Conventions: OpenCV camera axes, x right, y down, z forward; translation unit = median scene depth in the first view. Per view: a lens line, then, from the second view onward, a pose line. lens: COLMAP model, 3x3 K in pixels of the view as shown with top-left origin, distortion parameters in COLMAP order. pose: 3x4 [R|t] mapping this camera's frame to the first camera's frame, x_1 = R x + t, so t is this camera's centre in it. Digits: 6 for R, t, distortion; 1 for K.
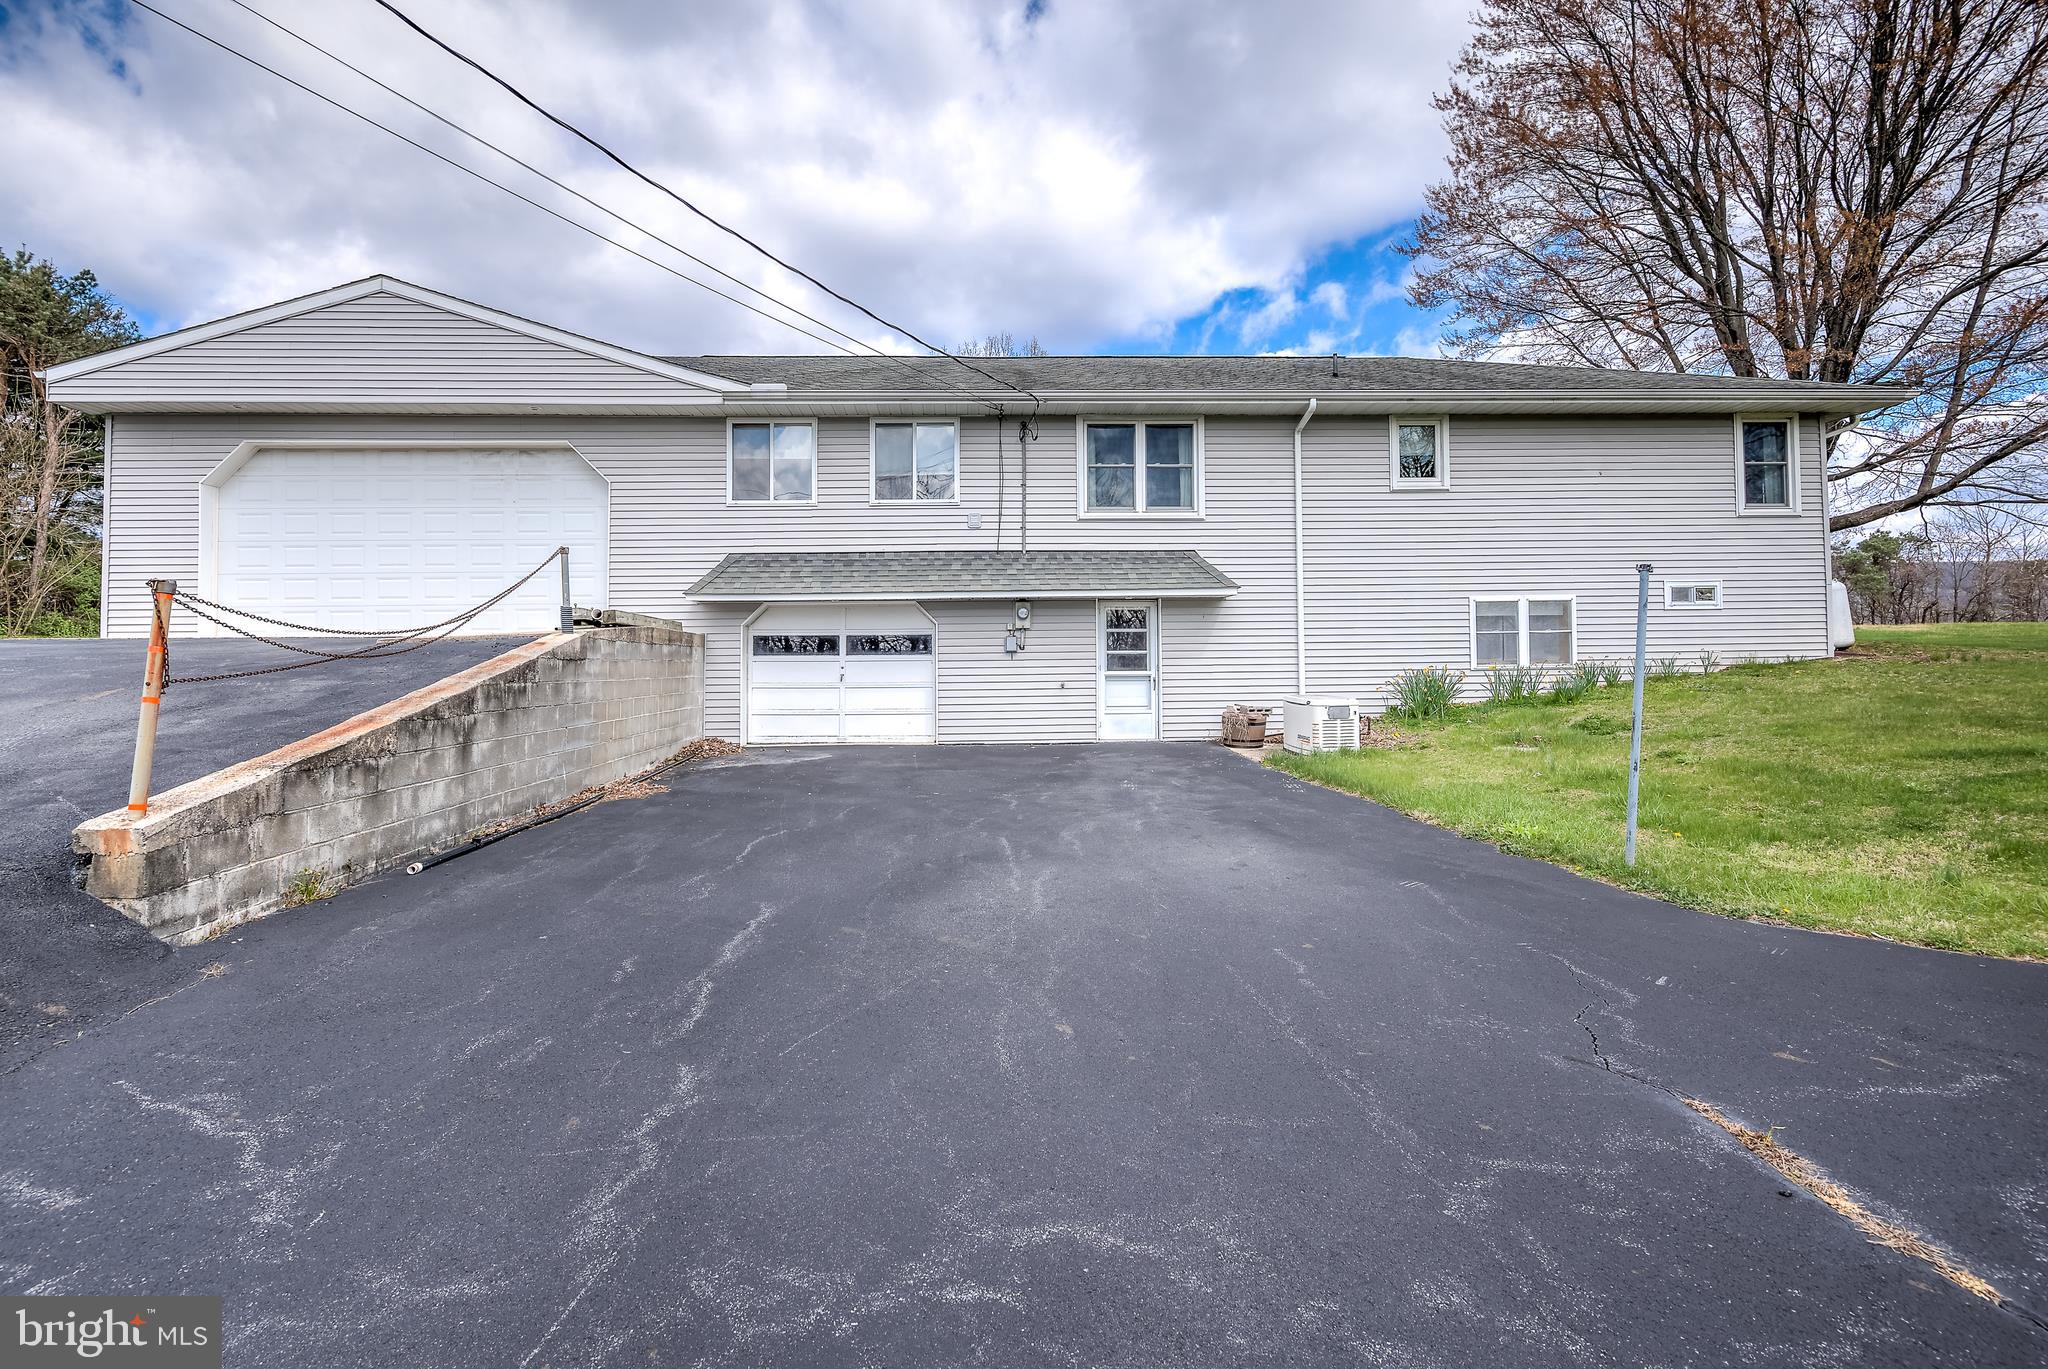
lens RADIAL K [[942.8, 0, 1007.6], [0, 942.8, 639.1], [0, 0, 1]] dist [0.000347, 0.001007]
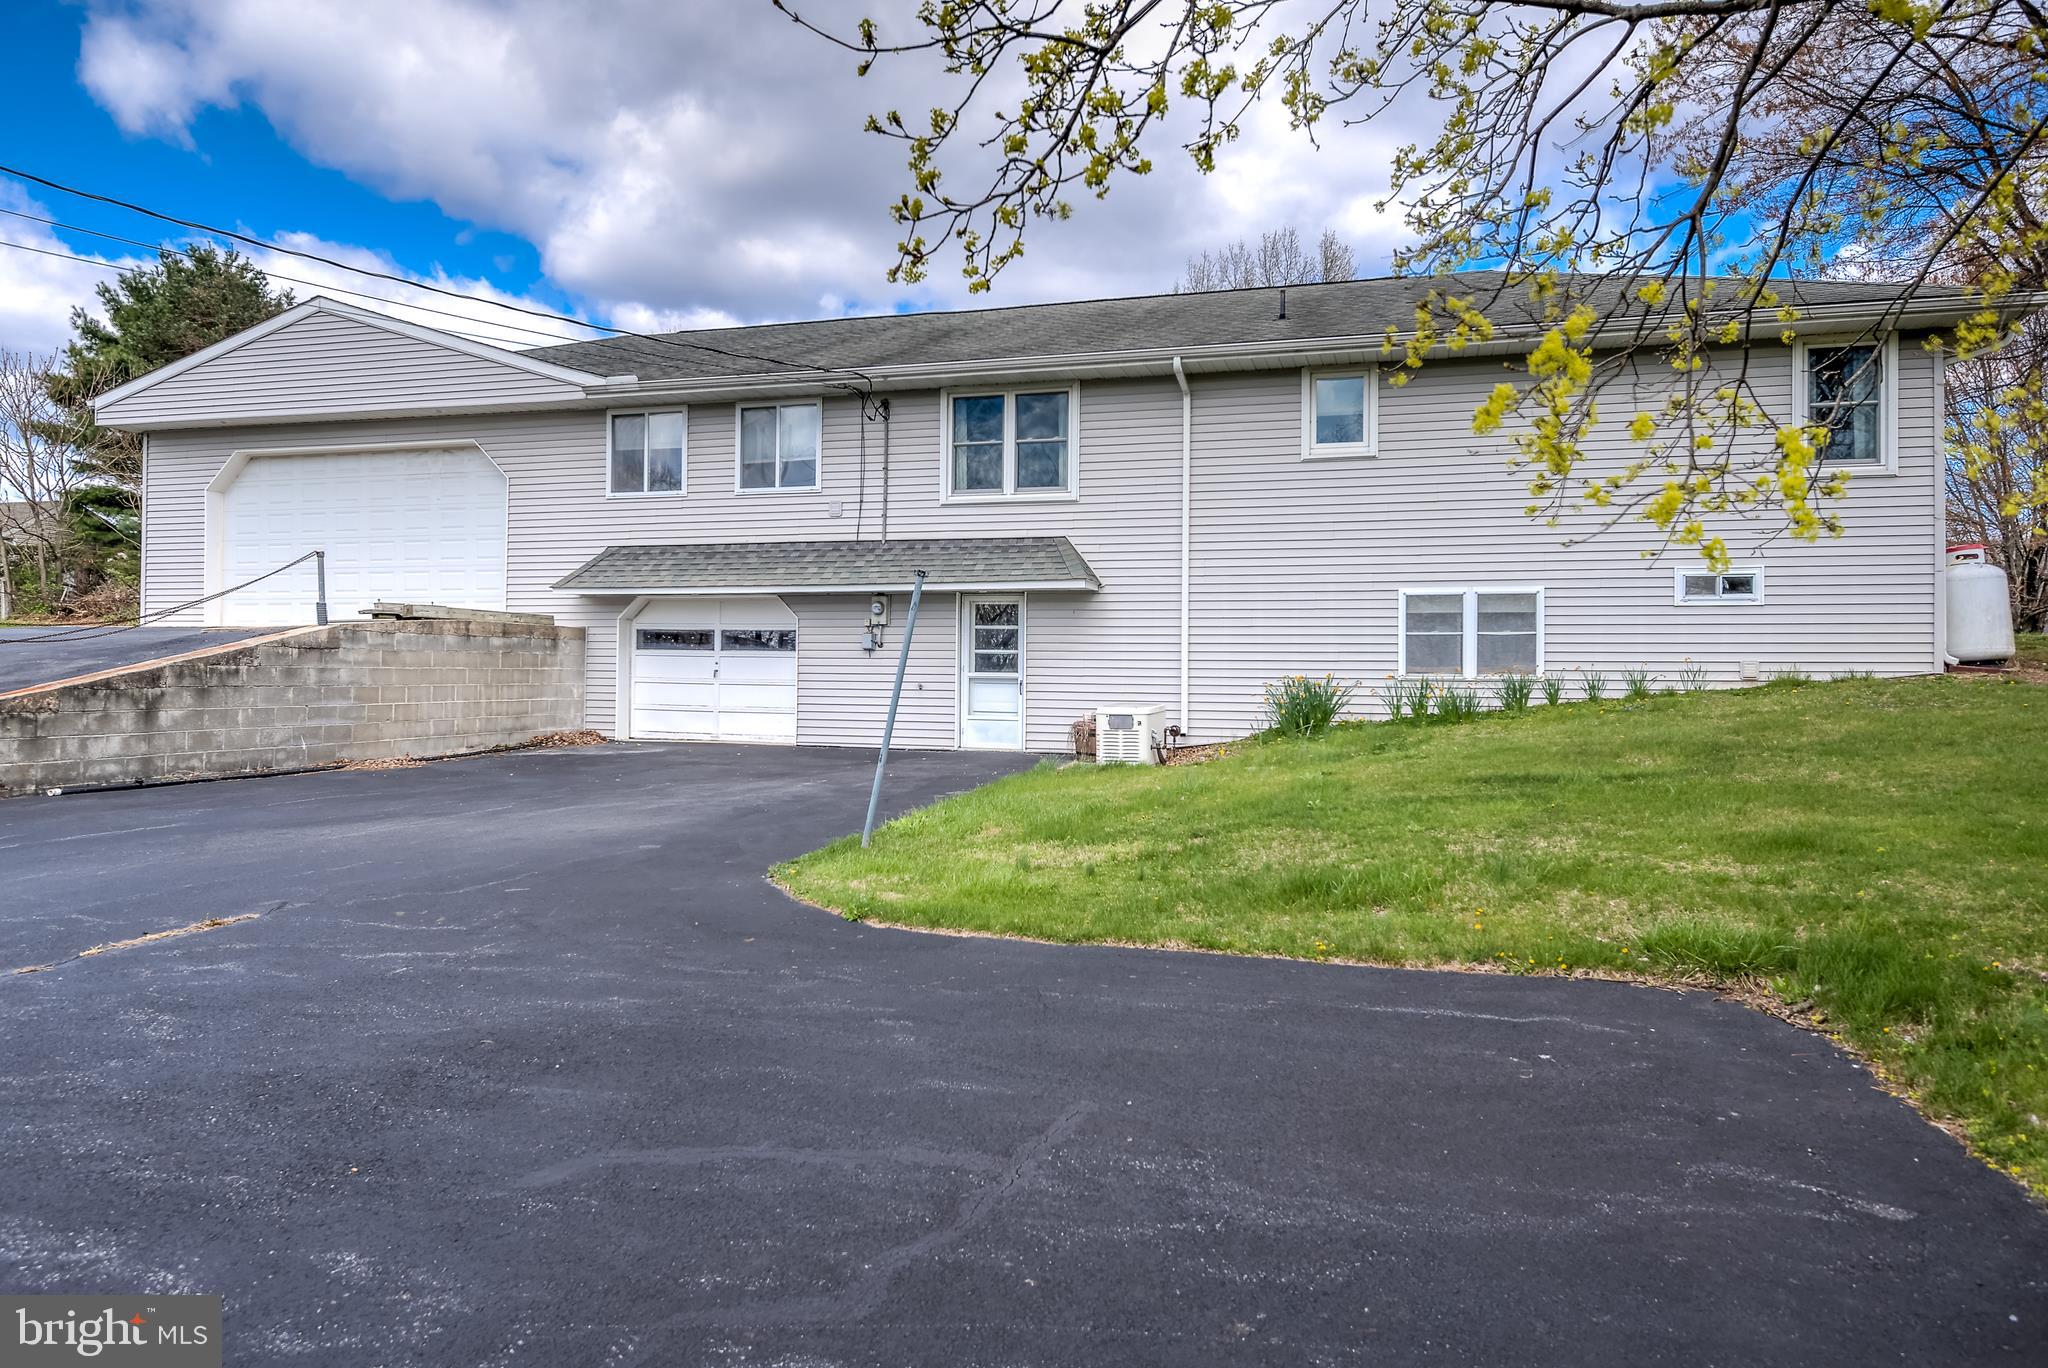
lens RADIAL K [[1260.9, 0, 1028.1], [0, 1260.9, 693.1], [0, 0, 1]] dist [0.005172, -0.007725]
pose [[0.948526, 0.025279, -0.315689, 0.543227], [-0.010941, 0.998830, 0.047109, -0.003826], [0.316510, -0.041230, 0.947693, -0.129123]]
